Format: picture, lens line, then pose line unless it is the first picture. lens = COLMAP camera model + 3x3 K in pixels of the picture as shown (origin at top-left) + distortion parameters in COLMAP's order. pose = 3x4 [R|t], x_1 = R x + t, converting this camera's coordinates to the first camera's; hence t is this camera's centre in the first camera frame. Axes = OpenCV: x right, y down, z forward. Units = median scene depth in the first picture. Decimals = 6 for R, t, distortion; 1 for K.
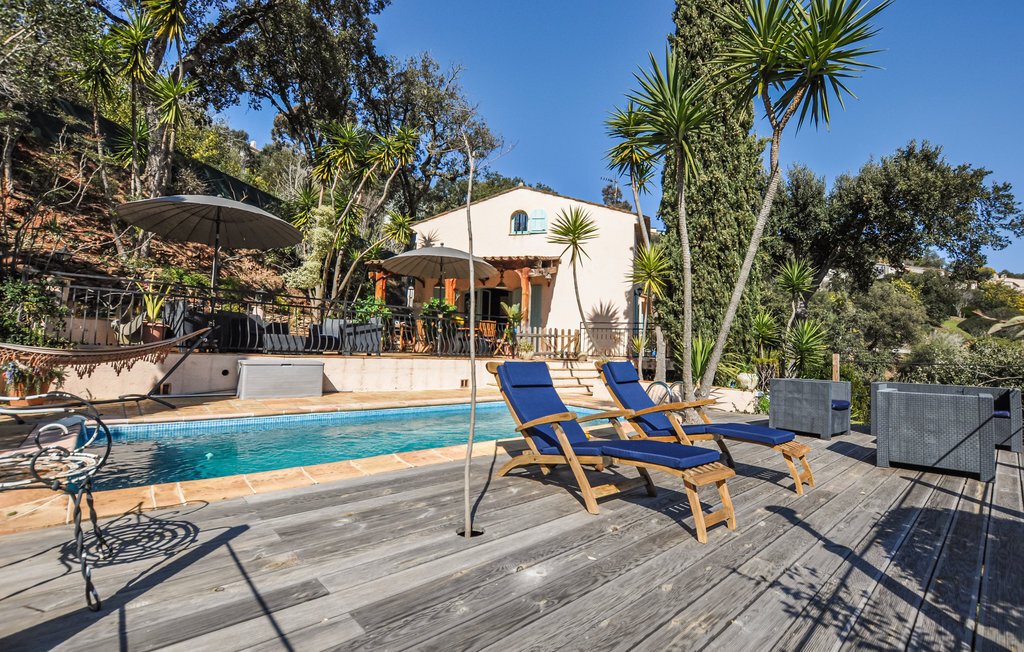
lens RADIAL K [[449.9, 0, 512.0], [0, 449.9, 326.0], [0, 0, 1]] dist [-0.000498, -0.000075]
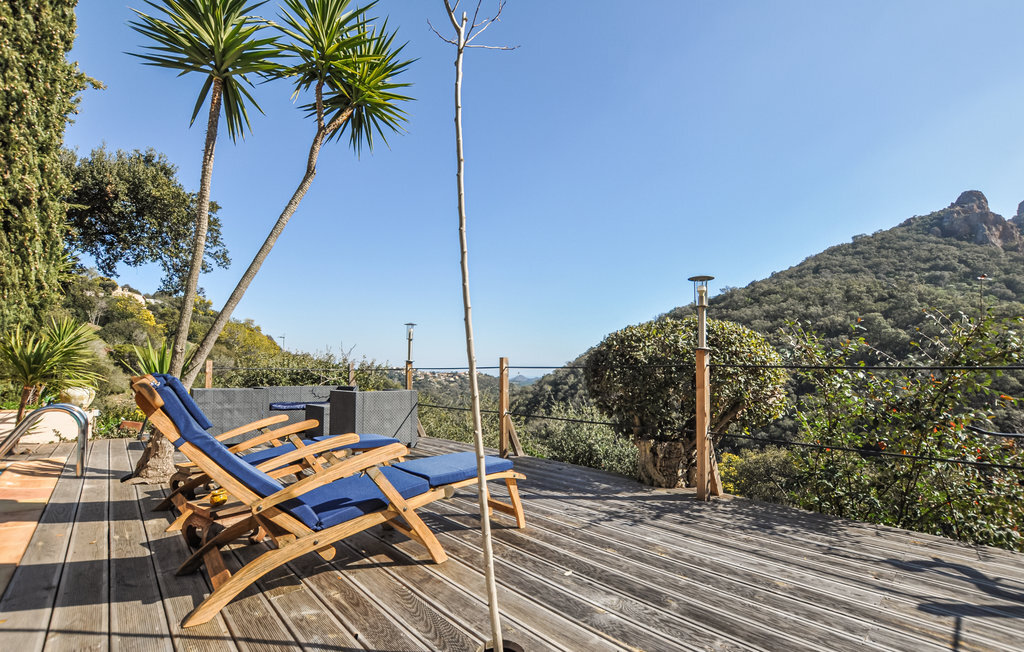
lens RADIAL K [[462.5, 0, 512.3], [0, 462.5, 369.7], [0, 0, 1]] dist [-0.036549, -0.000537]
pose [[0.016143, -0.017252, 0.999721, -0.290158], [-0.067778, 0.997532, 0.018309, 0.023722], [-0.997570, -0.068055, 0.014934, 0.410080]]
